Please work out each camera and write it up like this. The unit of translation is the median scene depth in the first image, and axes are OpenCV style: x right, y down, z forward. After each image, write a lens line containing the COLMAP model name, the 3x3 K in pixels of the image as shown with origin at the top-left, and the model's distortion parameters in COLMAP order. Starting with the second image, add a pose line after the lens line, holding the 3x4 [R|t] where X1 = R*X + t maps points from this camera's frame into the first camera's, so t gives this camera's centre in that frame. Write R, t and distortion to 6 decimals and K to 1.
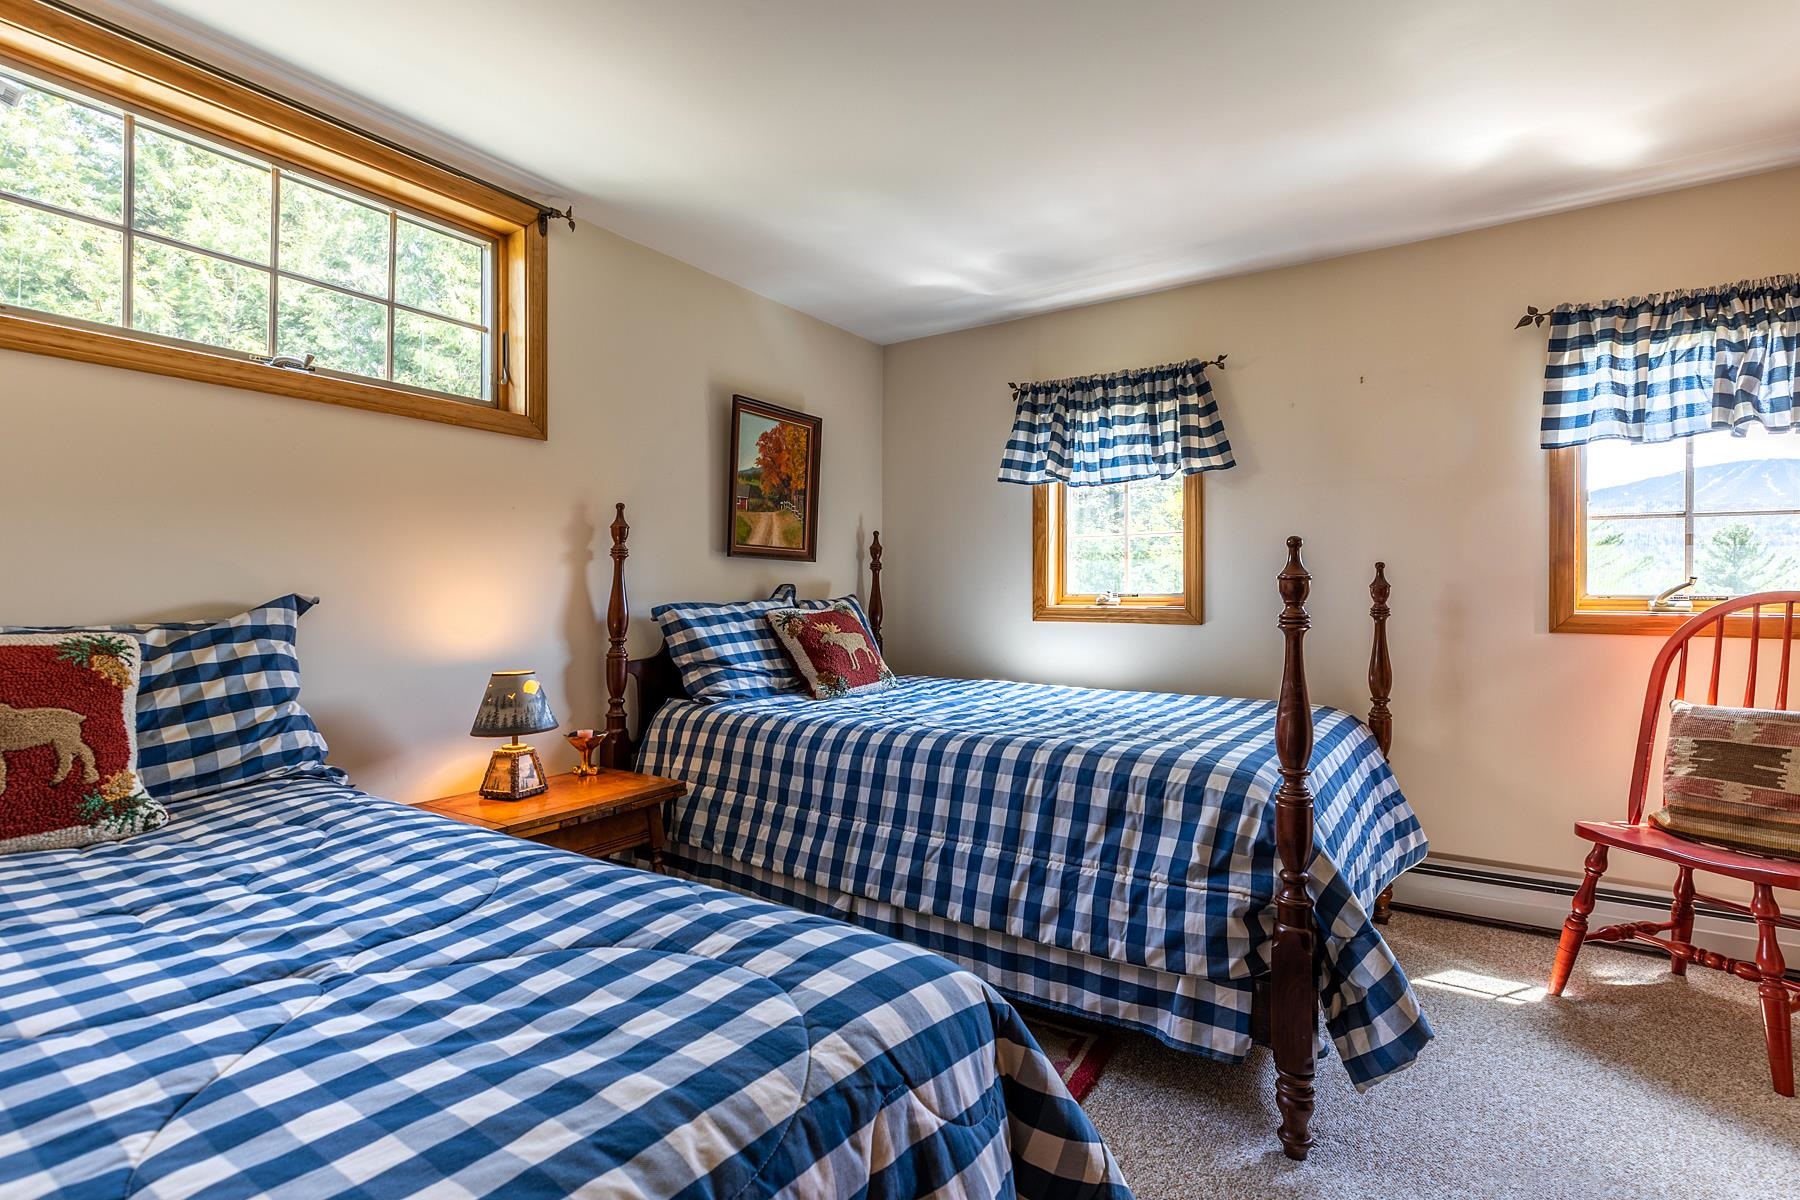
lens RADIAL K [[830.2, 0, 916.4], [0, 830.2, 614.5], [0, 0, 1]] dist [0.007056, 0.000075]
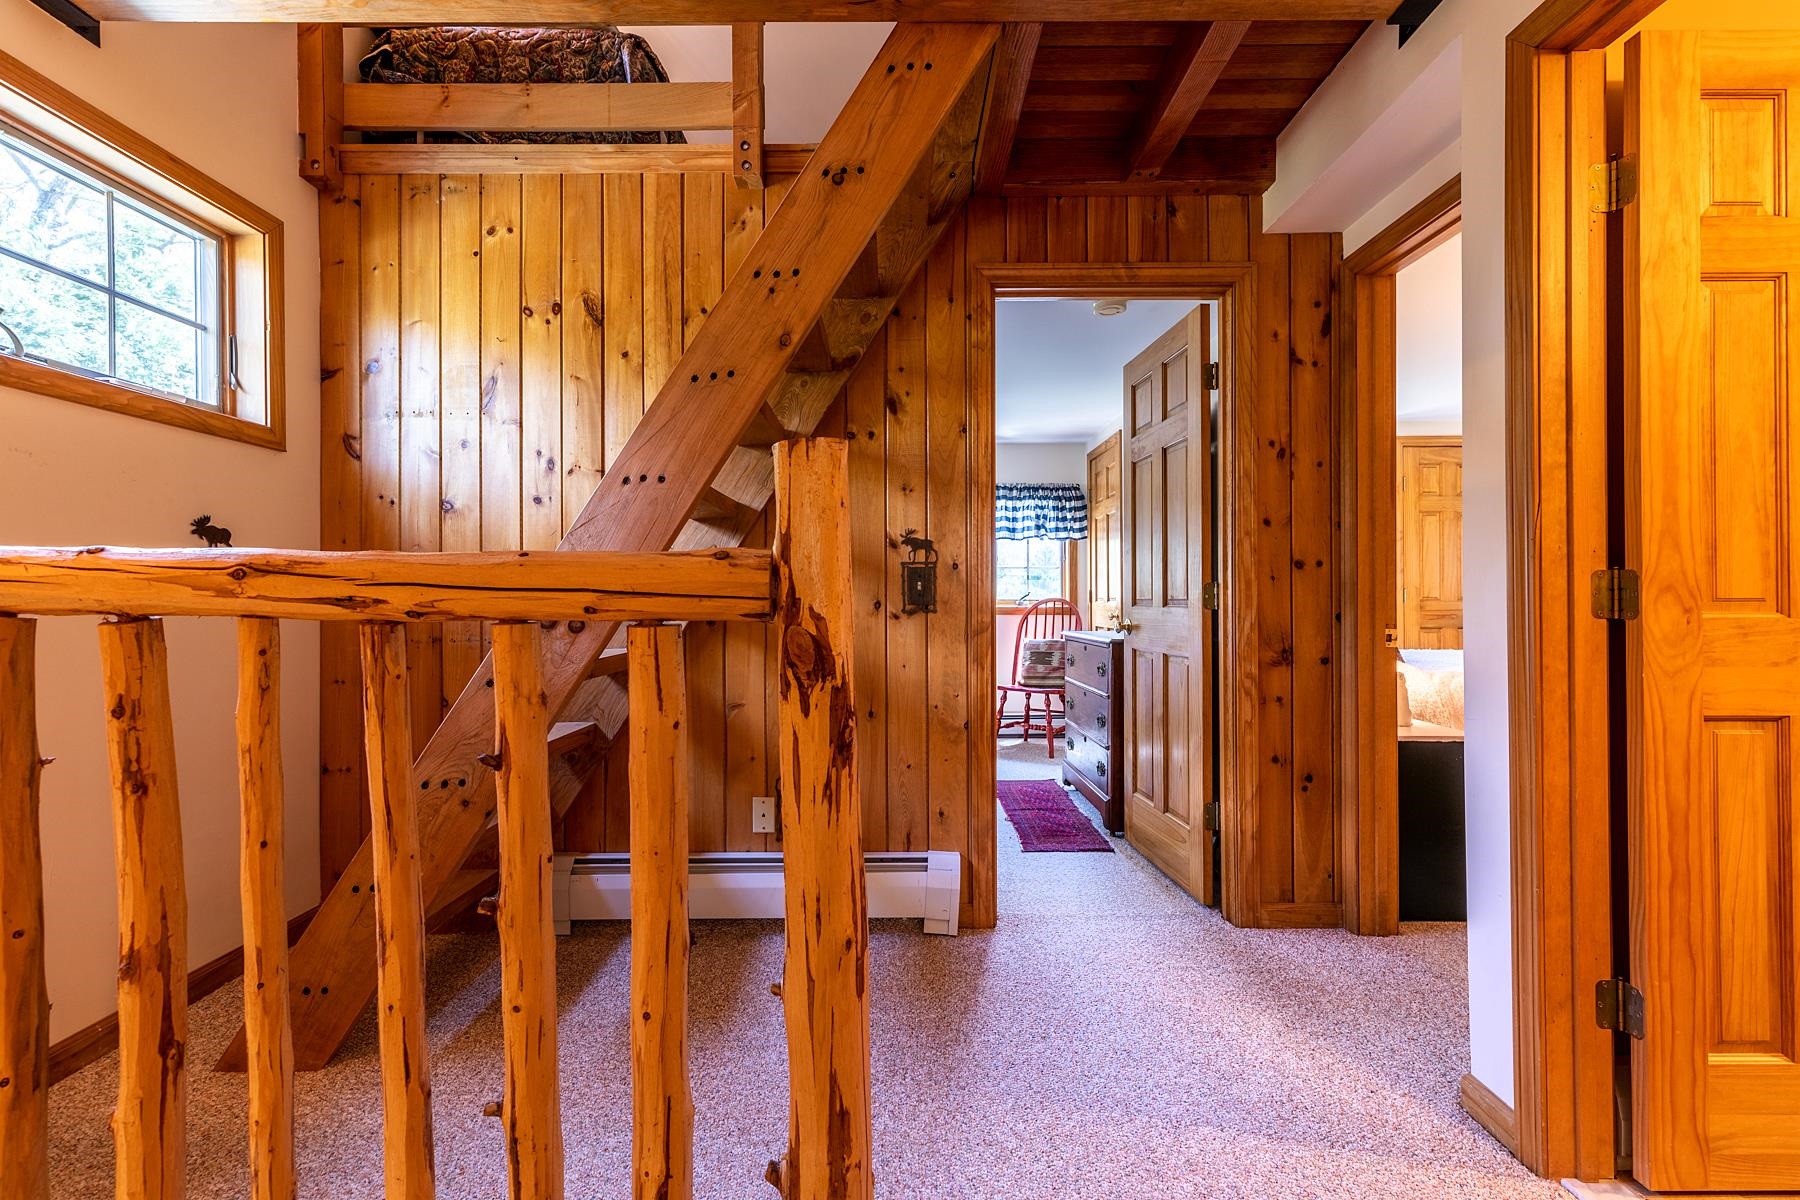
lens RADIAL K [[830.2, 0, 895.8], [0, 830.2, 606.4], [0, 0, 1]] dist [0.007056, 0.000075]
pose [[0.818914, 0.015159, 0.573716, -0.919863], [-0.004545, 0.999791, -0.019929, 0.051262], [-0.573899, 0.013712, 0.818812, -0.906529]]
